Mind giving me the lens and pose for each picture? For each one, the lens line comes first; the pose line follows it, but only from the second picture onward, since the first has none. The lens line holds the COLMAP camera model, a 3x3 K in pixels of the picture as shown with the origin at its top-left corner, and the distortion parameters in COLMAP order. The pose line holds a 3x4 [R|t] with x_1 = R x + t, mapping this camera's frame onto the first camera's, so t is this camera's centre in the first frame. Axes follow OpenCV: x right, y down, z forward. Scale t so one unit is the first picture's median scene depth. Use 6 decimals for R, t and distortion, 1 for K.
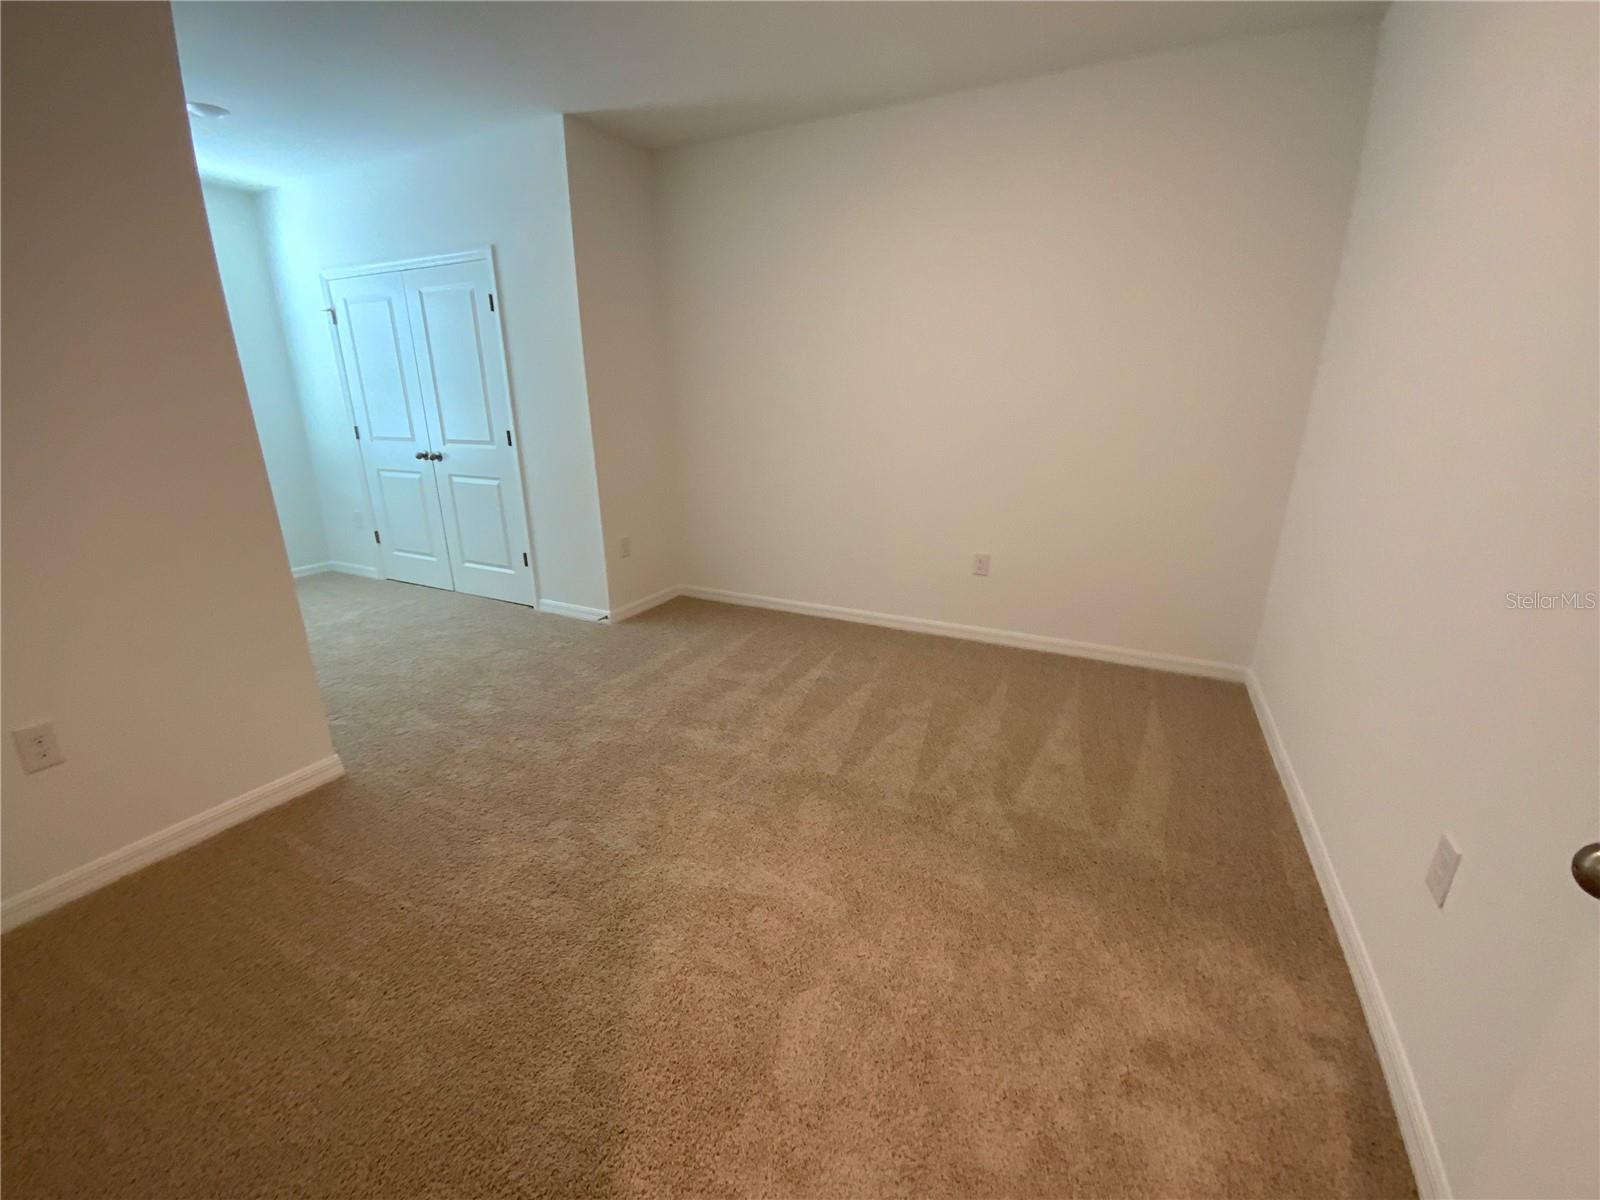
lens RADIAL K [[646.5, 0, 801.8], [0, 646.5, 597.2], [0, 0, 1]] dist [0.003696, -0.008093]
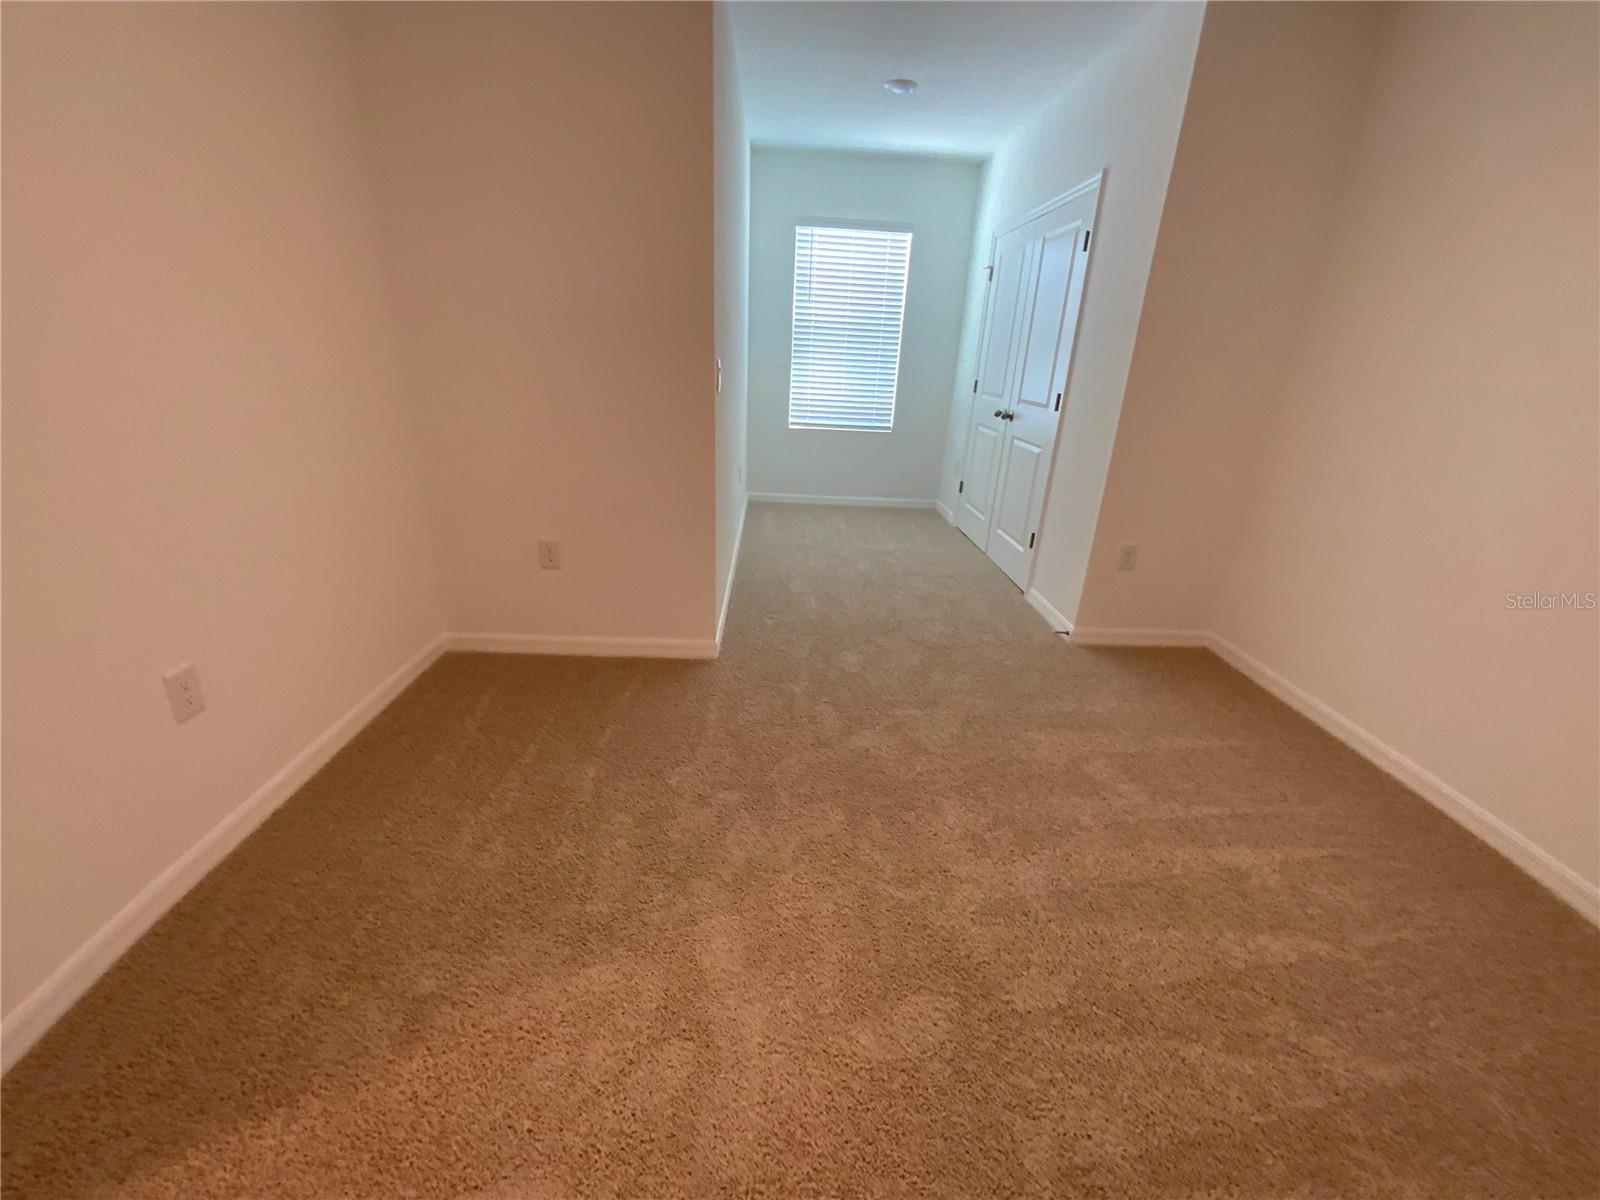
lens RADIAL K [[646.5, 0, 796.9], [0, 646.5, 596.0], [0, 0, 1]] dist [0.003696, -0.008093]
pose [[0.475043, 0.331870, -0.814983, 0.214769], [-0.302087, 0.931375, 0.203183, -0.088362], [0.826485, 0.149674, 0.542697, 0.333546]]
